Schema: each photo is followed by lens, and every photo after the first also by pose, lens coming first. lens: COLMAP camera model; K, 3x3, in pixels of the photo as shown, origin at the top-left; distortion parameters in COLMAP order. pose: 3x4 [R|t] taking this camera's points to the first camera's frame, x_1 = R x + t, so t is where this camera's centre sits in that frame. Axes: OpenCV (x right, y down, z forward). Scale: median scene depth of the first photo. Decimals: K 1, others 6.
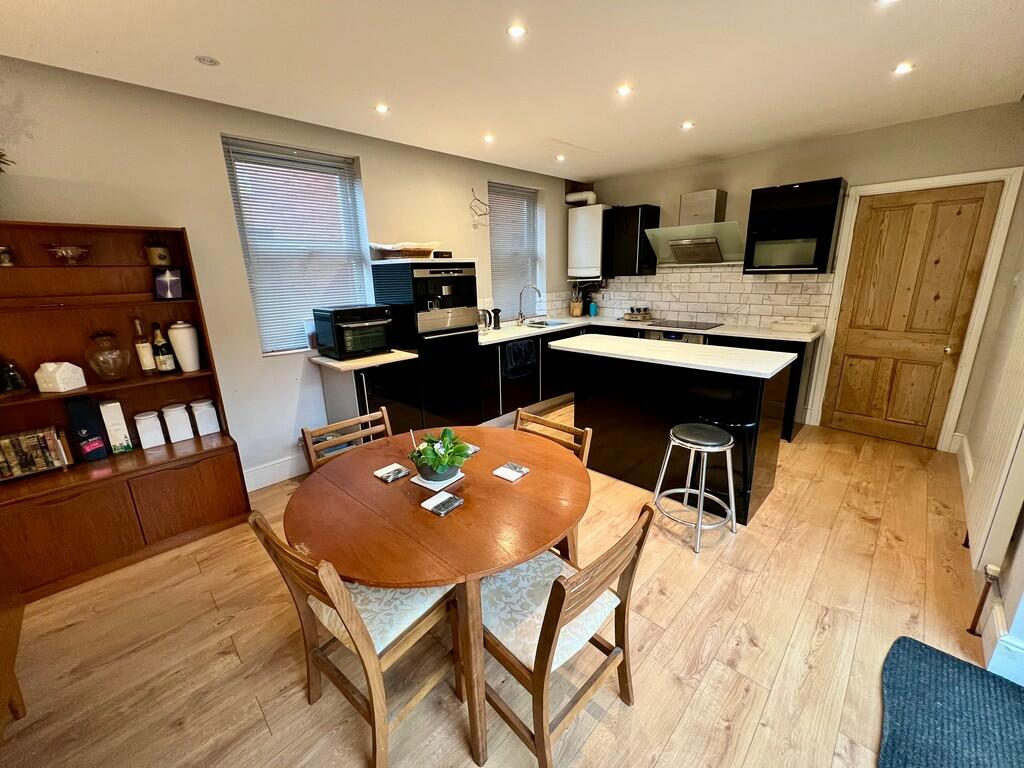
lens RADIAL K [[410.4, 0, 508.2], [0, 410.4, 380.9], [0, 0, 1]] dist [-0.003855, -0.000341]
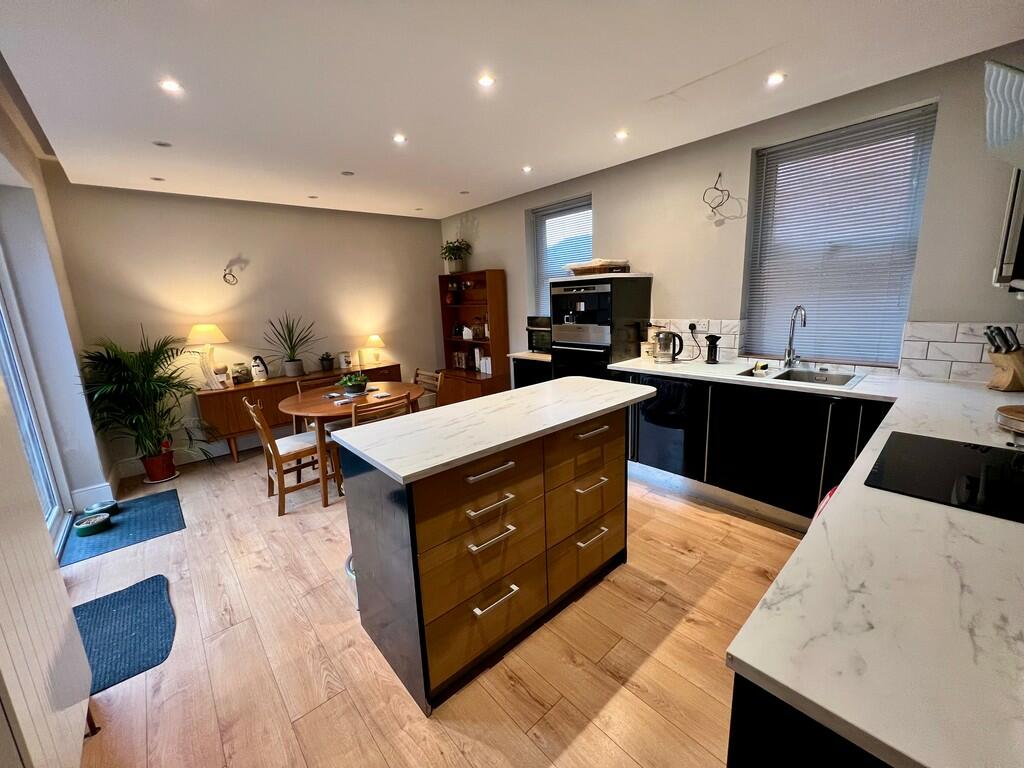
lens RADIAL K [[410.4, 0, 511.4], [0, 410.4, 381.9], [0, 0, 1]] dist [-0.003855, -0.000341]
pose [[-0.057235, 0.228996, -0.971743, 1.329877], [-0.216433, 0.947345, 0.235994, -0.362433], [0.974618, 0.223825, -0.004659, 1.285704]]
